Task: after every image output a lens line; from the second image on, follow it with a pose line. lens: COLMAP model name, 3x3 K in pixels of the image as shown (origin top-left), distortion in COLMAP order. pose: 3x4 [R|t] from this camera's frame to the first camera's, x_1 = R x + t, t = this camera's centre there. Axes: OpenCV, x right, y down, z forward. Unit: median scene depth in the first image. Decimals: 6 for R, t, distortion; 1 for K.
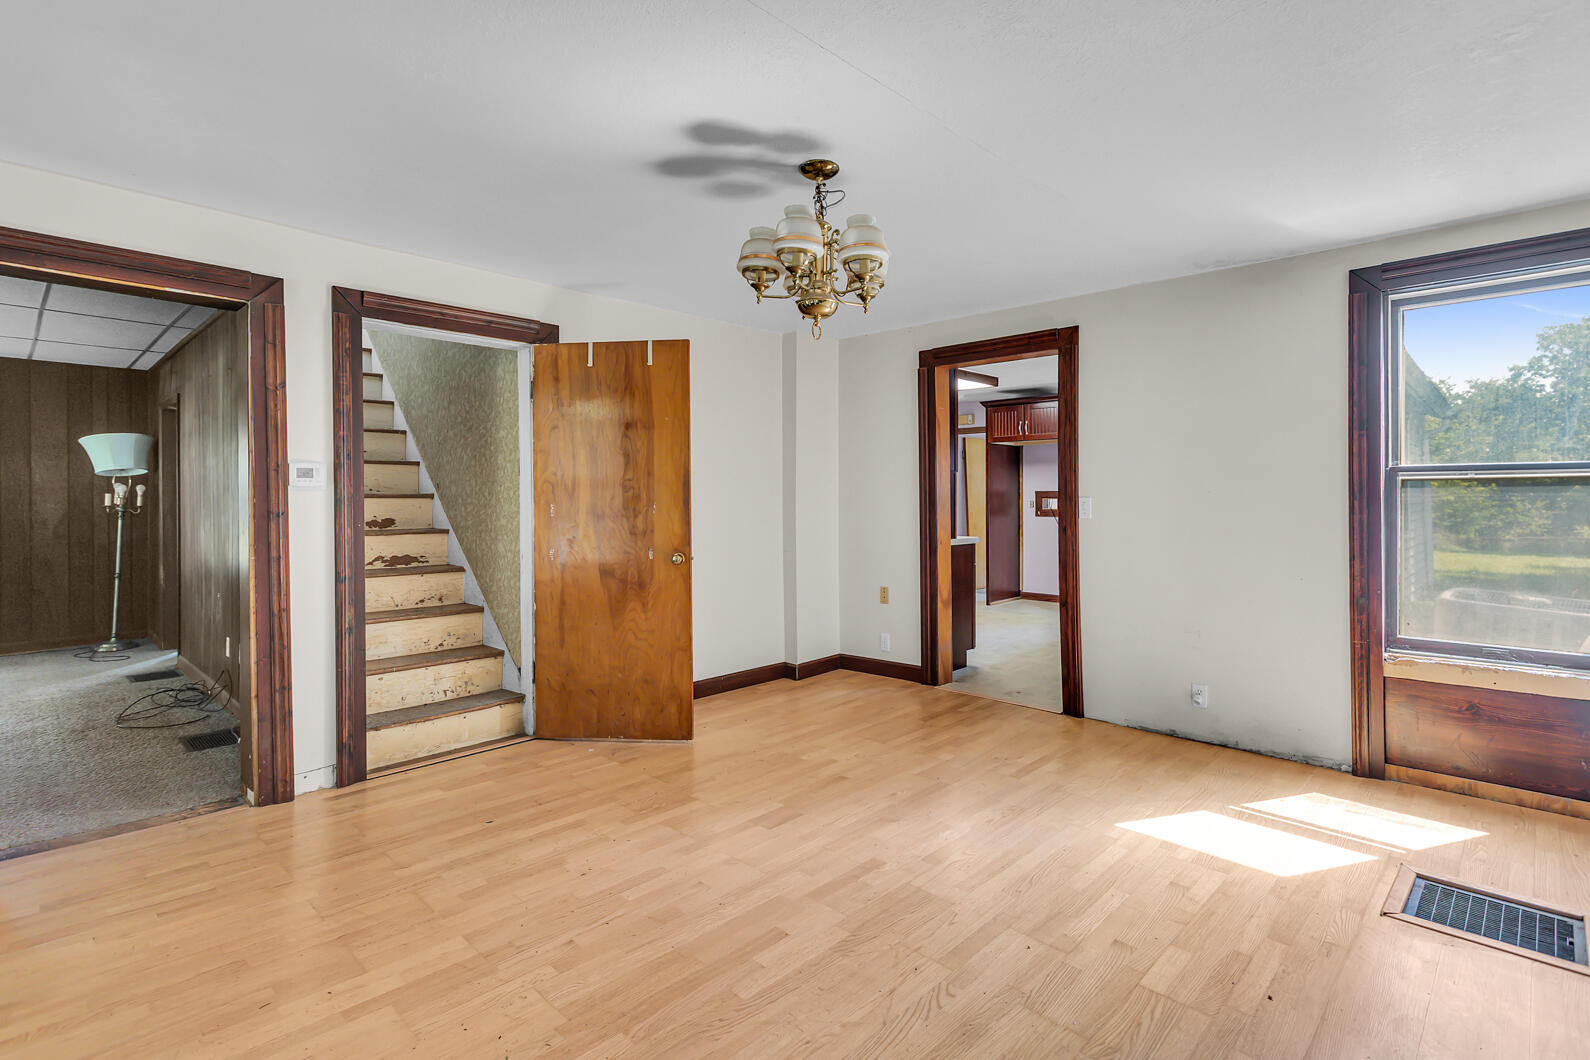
lens RADIAL K [[766.8, 0, 807.0], [0, 766.8, 507.9], [0, 0, 1]] dist [0.000617, 0.000937]
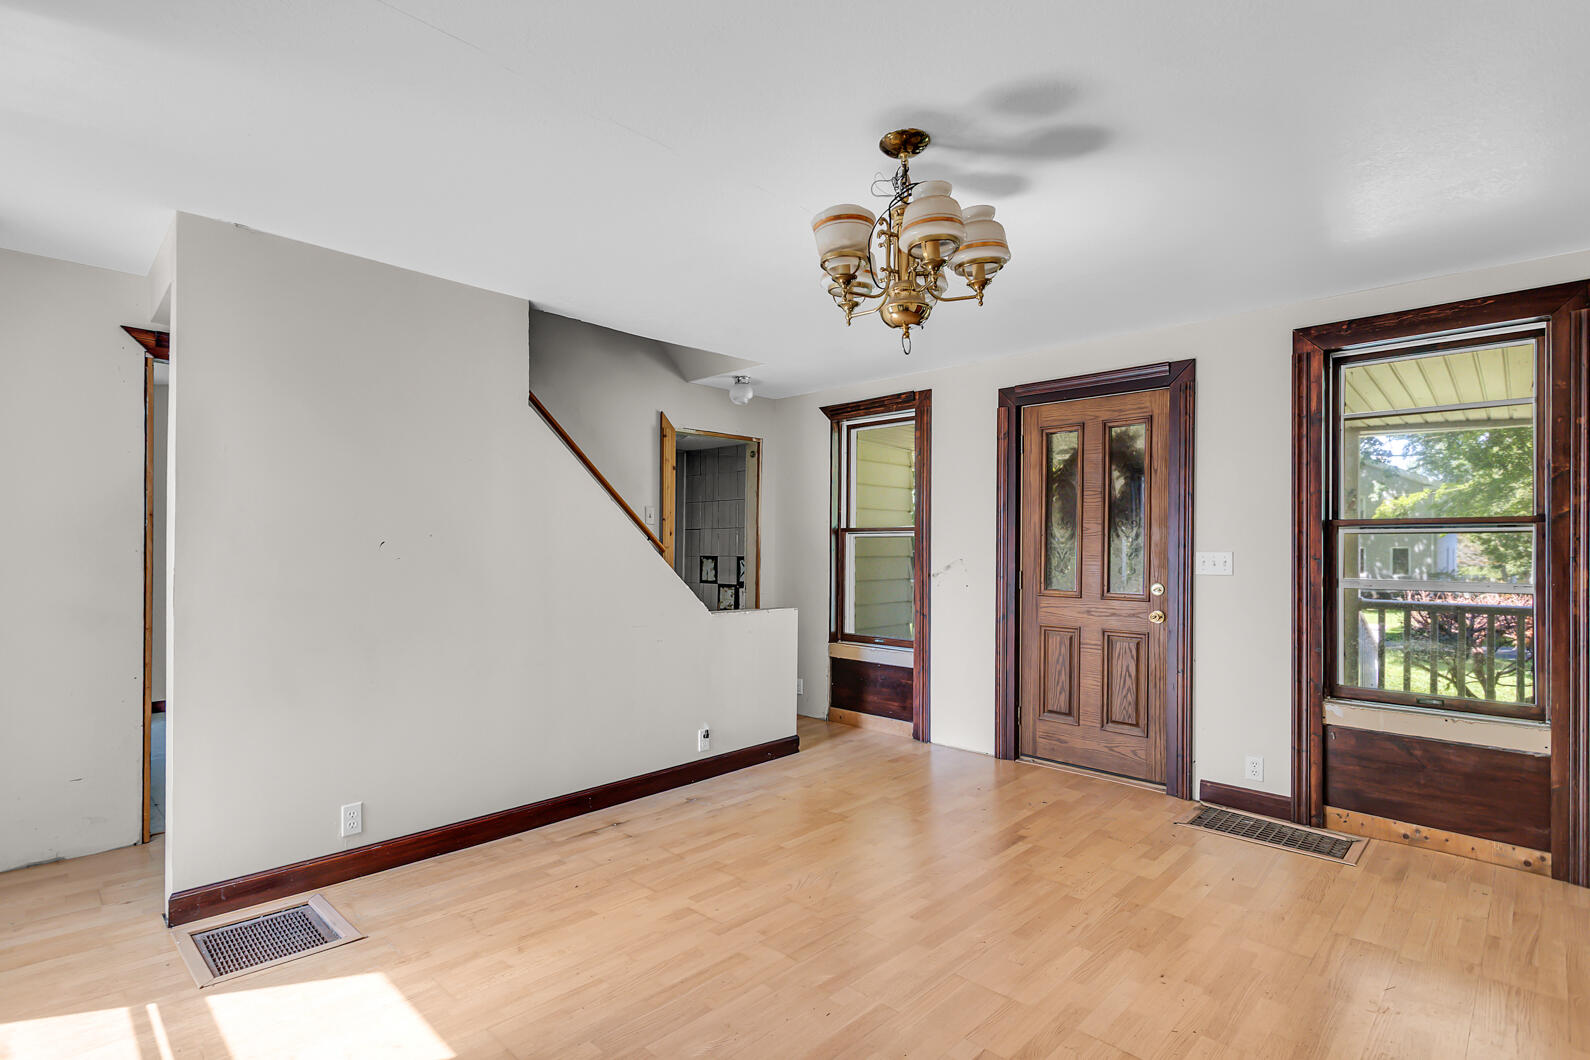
lens RADIAL K [[766.8, 0, 793.0], [0, 766.8, 544.7], [0, 0, 1]] dist [0.000617, 0.000937]
pose [[-0.999986, -0.005009, -0.001963, 0.136453], [-0.005008, 0.999987, -0.000326, -0.019666], [0.001964, -0.000316, -0.999998, 1.841657]]
